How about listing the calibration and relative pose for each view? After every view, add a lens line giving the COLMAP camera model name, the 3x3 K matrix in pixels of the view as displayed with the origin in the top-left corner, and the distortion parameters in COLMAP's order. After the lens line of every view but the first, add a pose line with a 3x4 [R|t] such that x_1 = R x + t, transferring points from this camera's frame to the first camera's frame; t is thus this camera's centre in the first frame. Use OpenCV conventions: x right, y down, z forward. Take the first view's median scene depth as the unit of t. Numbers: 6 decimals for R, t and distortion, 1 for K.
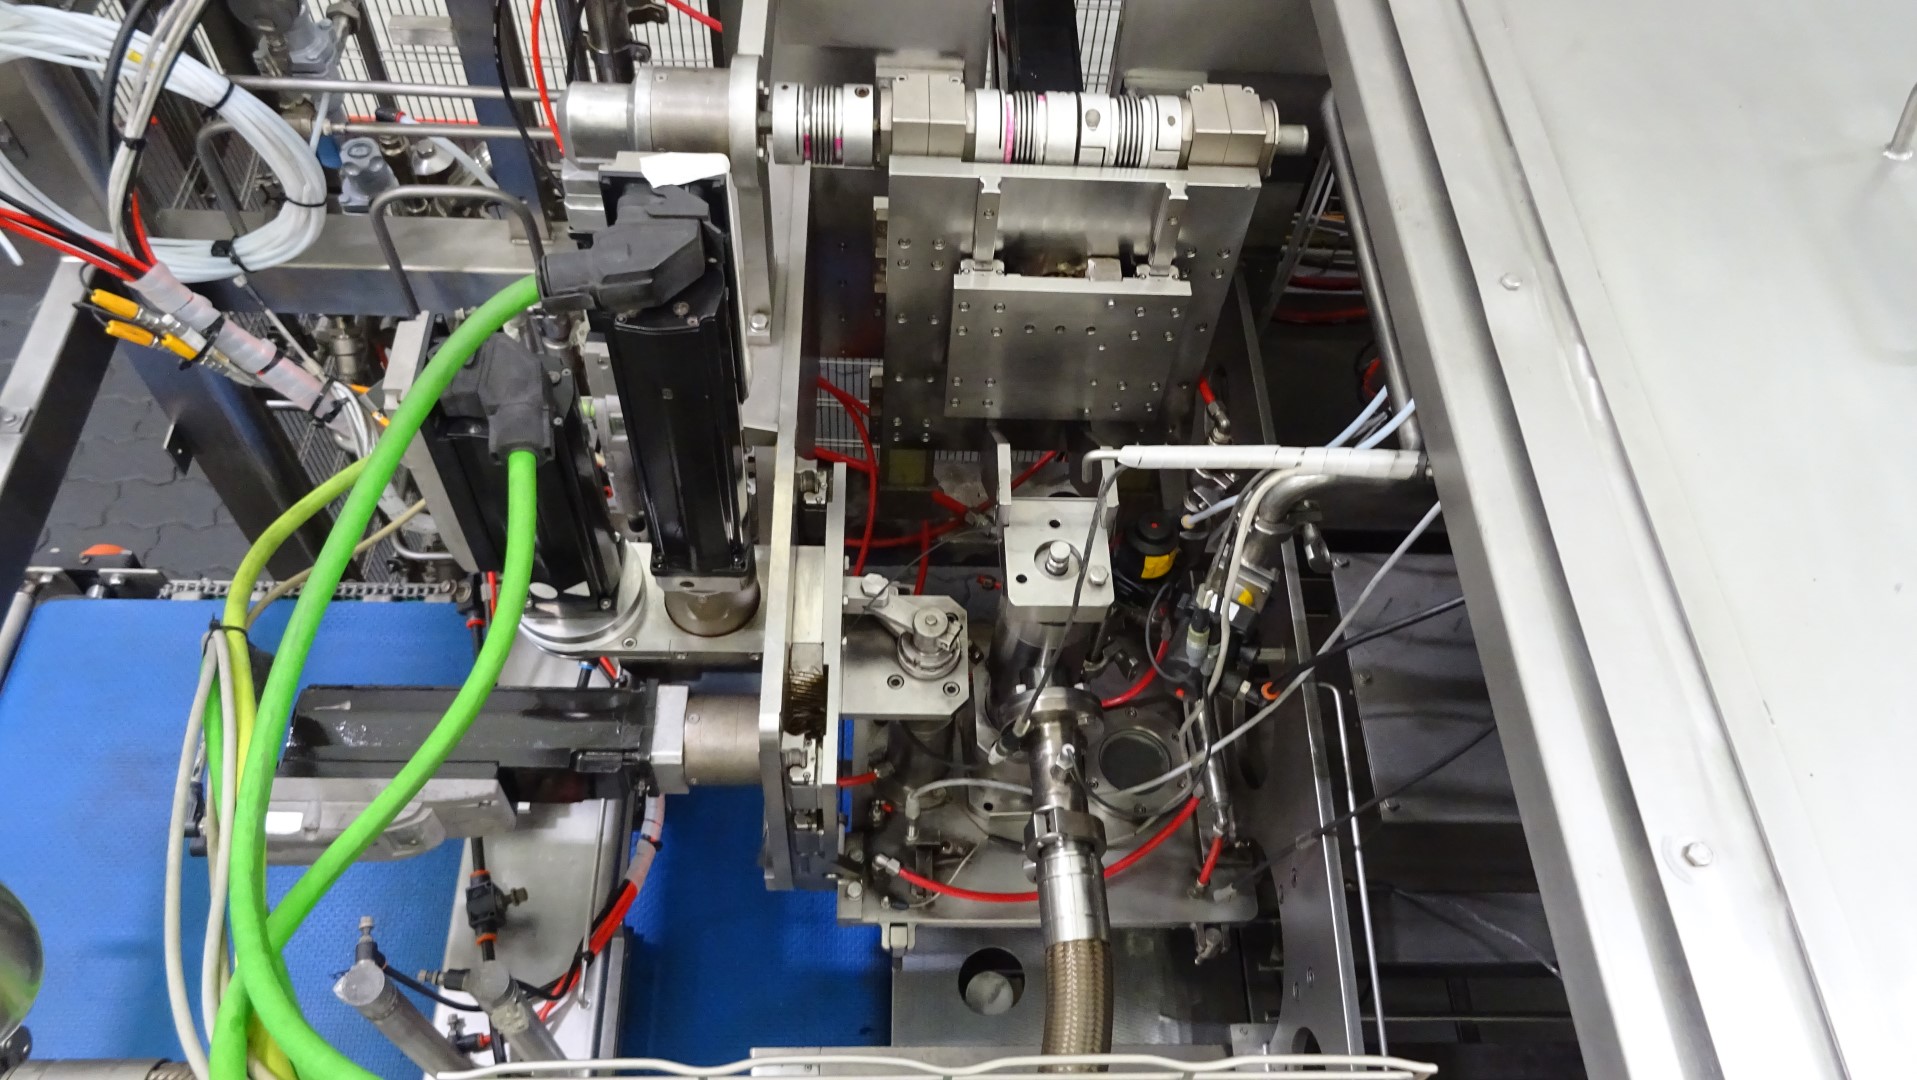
lens RADIAL K [[1390.7, 0, 961.4], [0, 1390.7, 534.2], [0, 0, 1]] dist [0.005649, -0.010119]
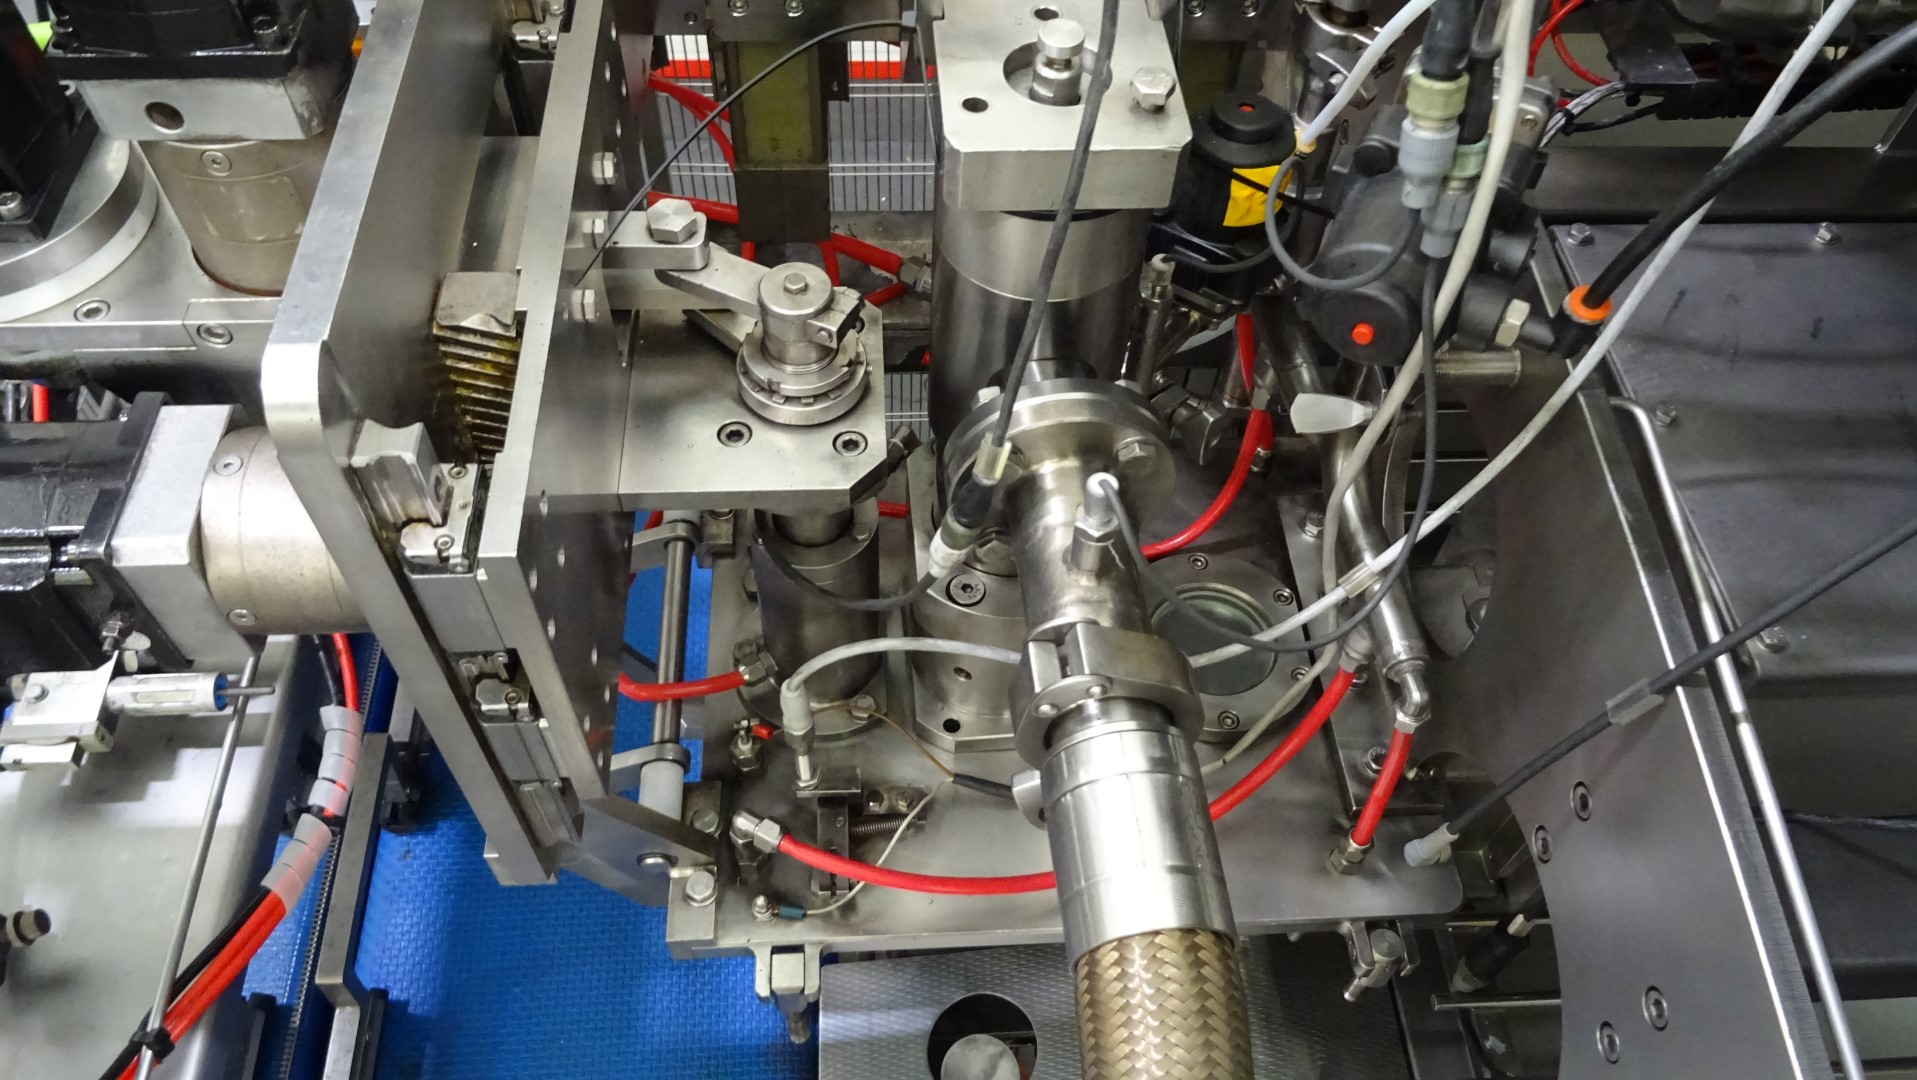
lens RADIAL K [[1386.6, 0, 966.2], [0, 1386.6, 544.8], [0, 0, 1]] dist [0.015785, -0.005594]
pose [[0.998929, -0.045889, 0.005960, 0.027591], [0.046087, 0.998181, -0.038868, 0.161197], [-0.004166, 0.039101, 0.999227, 0.499255]]
